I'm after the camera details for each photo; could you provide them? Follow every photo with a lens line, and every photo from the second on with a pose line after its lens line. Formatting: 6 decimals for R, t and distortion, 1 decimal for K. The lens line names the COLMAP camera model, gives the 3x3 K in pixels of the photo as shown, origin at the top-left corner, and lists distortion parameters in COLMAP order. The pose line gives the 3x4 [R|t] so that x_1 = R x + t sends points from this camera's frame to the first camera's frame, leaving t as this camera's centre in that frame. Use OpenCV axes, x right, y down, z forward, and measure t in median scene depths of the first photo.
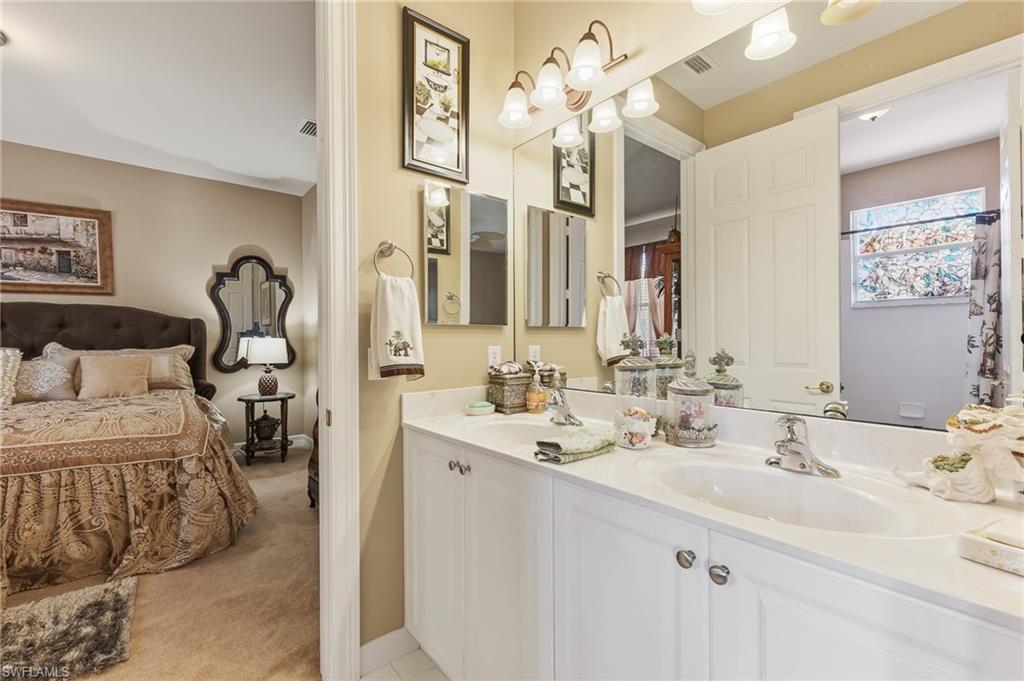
lens RADIAL K [[434.0, 0, 508.9], [0, 434.0, 338.0], [0, 0, 1]] dist [0.000525, -0.000064]
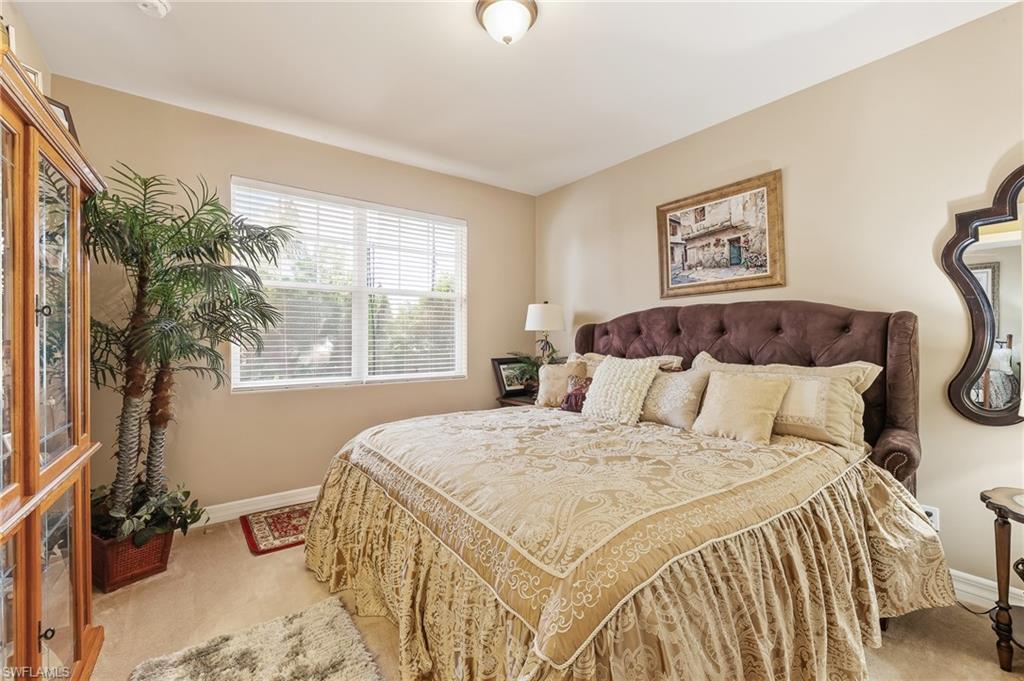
lens RADIAL K [[434.0, 0, 509.0], [0, 434.0, 333.5], [0, 0, 1]] dist [0.000525, -0.000064]
pose [[-0.038532, -0.002083, -0.999255, -0.192906], [0.001696, 0.999996, -0.002150, -0.020581], [0.999256, -0.001778, -0.038528, 0.602953]]
